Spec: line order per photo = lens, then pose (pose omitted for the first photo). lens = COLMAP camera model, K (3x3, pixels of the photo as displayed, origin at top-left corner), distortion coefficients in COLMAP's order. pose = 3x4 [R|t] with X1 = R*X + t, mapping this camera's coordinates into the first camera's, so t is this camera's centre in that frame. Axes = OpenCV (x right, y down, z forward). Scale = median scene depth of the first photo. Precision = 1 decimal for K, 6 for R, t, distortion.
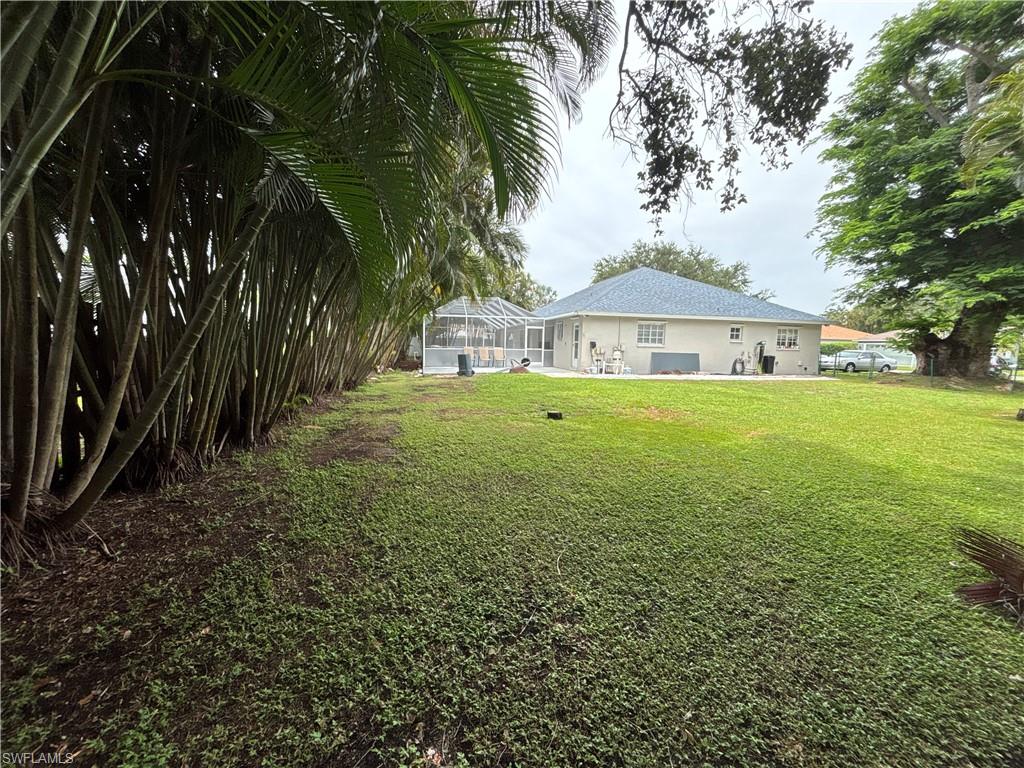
lens RADIAL K [[411.4, 0, 509.7], [0, 411.4, 386.3], [0, 0, 1]] dist [0.002620, -0.001082]
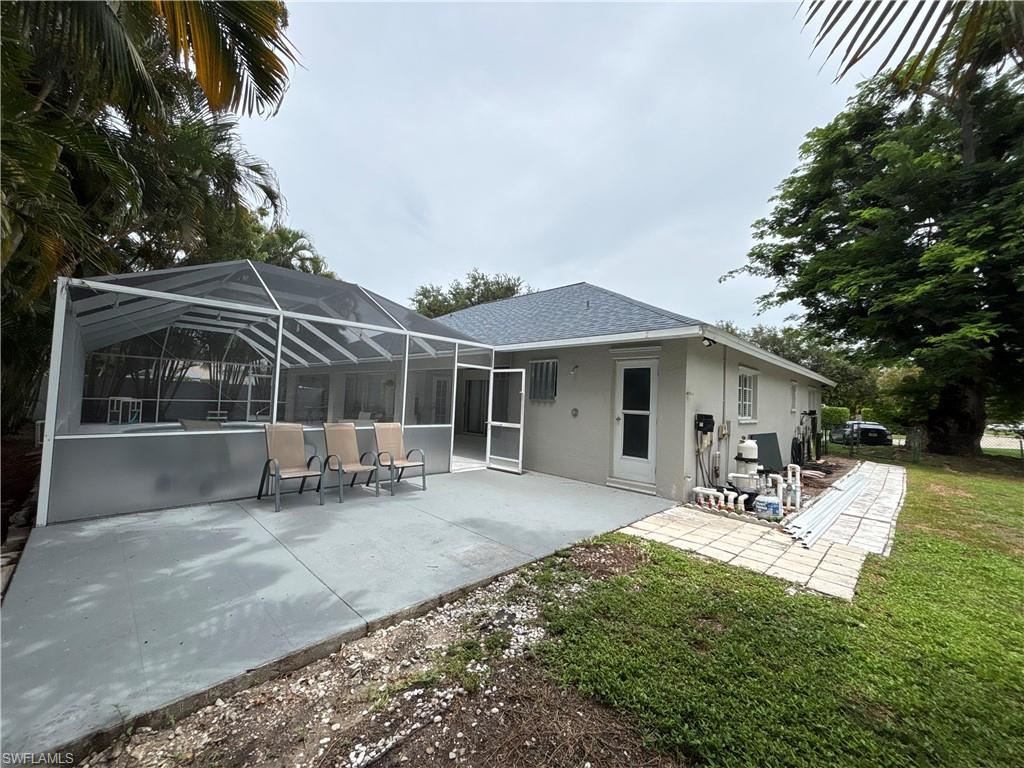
lens RADIAL K [[411.4, 0, 511.3], [0, 411.4, 384.0], [0, 0, 1]] dist [0.002620, -0.001082]
pose [[0.836700, 0.037397, 0.546383, -0.304235], [0.029243, 0.993192, -0.112761, -0.210047], [-0.546880, 0.110325, 0.829910, 1.656090]]
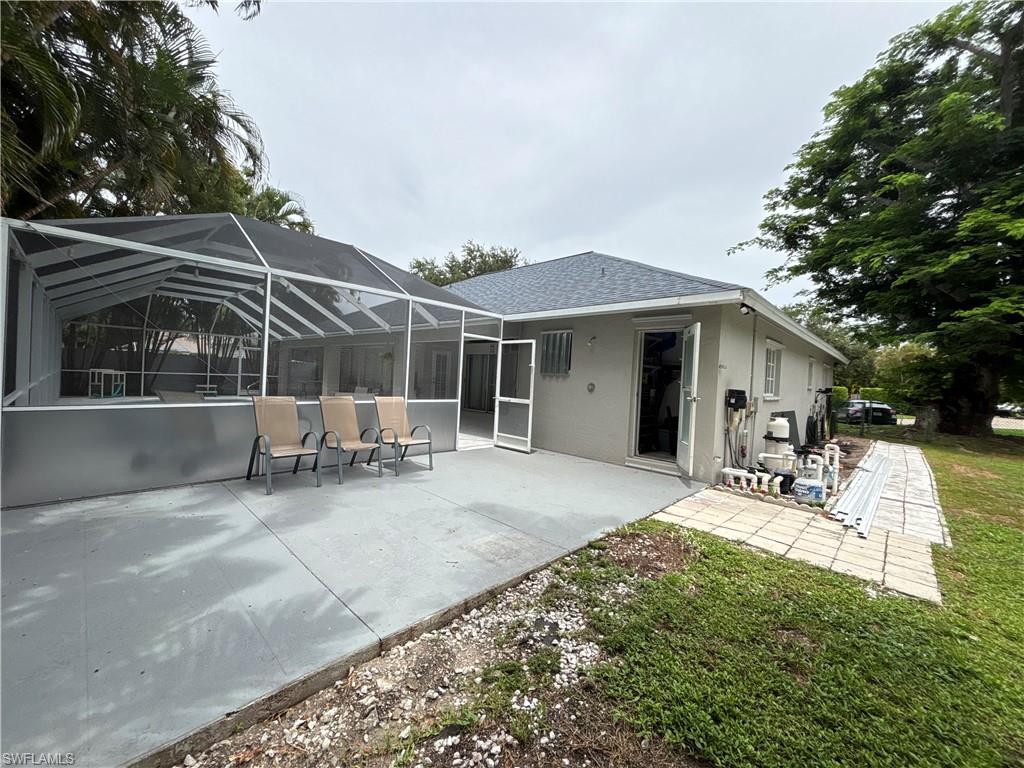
lens RADIAL K [[411.4, 0, 511.0], [0, 411.4, 383.9], [0, 0, 1]] dist [0.002620, -0.001082]
pose [[0.829607, 0.013637, 0.558181, -0.294301], [0.022656, 0.998056, -0.058057, -0.207699], [-0.557888, 0.060810, 0.827686, 1.734753]]
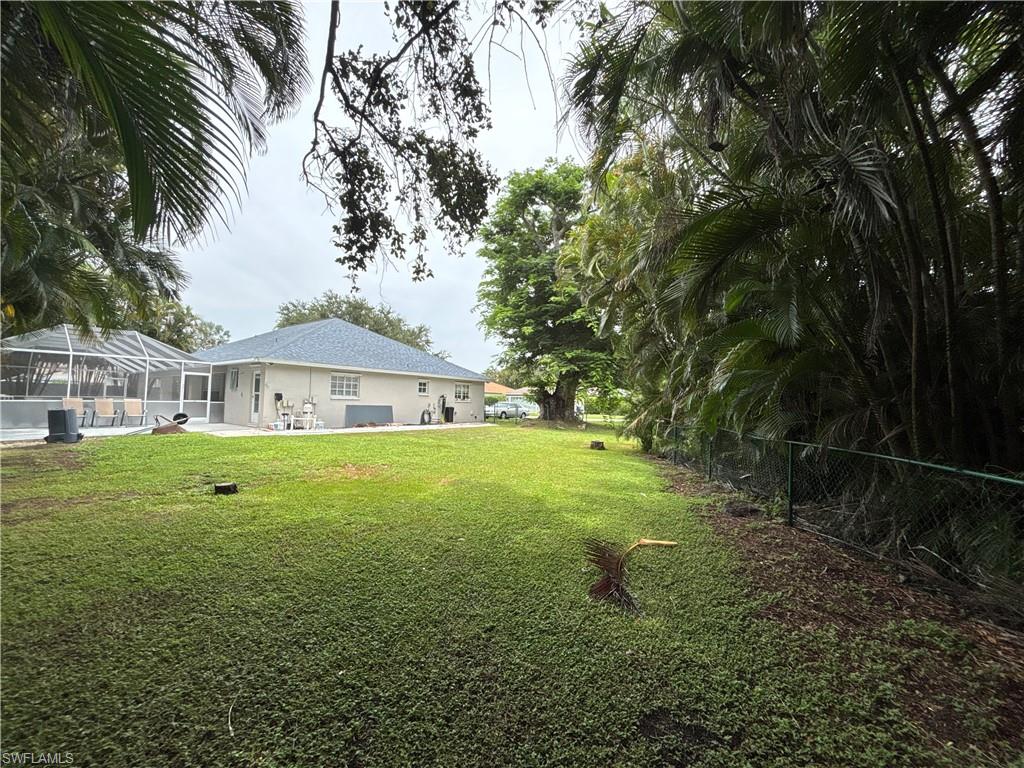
lens RADIAL K [[411.4, 0, 507.9], [0, 411.4, 383.7], [0, 0, 1]] dist [0.002620, -0.001082]
pose [[0.758390, 0.027402, 0.651225, 0.000858], [0.055623, 0.992750, -0.106550, -0.017112], [-0.649423, 0.117030, 0.751368, 0.037107]]
